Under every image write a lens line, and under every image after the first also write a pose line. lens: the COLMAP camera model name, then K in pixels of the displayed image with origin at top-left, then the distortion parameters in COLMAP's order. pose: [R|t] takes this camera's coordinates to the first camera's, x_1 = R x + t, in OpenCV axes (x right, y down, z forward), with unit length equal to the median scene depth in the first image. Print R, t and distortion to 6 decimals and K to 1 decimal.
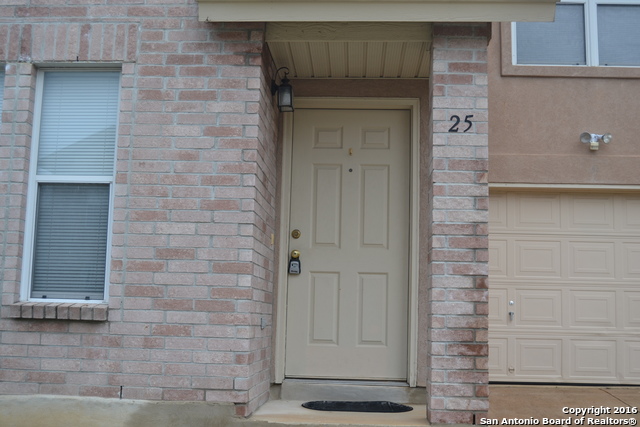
lens RADIAL K [[752.1, 0, 320.0], [0, 752.1, 213.5], [0, 0, 1]] dist [-0.062478, -0.001727]
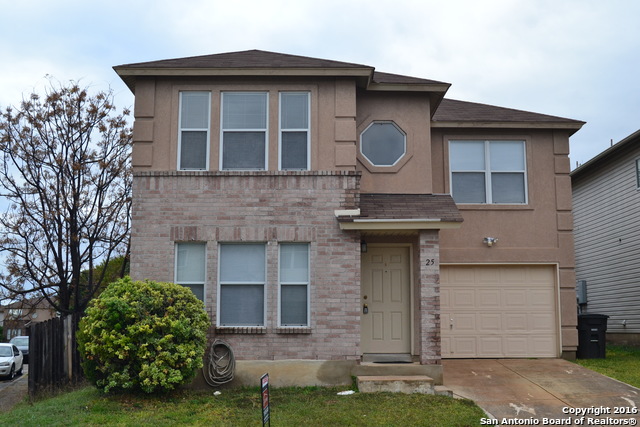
lens RADIAL K [[752.1, 0, 320.0], [0, 752.1, 213.5], [0, 0, 1]] dist [-0.062478, -0.001727]
pose [[0.997924, -0.016367, 0.062288, -0.414544], [0.017191, 0.999771, -0.012712, -0.277322], [-0.062066, 0.013756, 0.997977, -1.876011]]
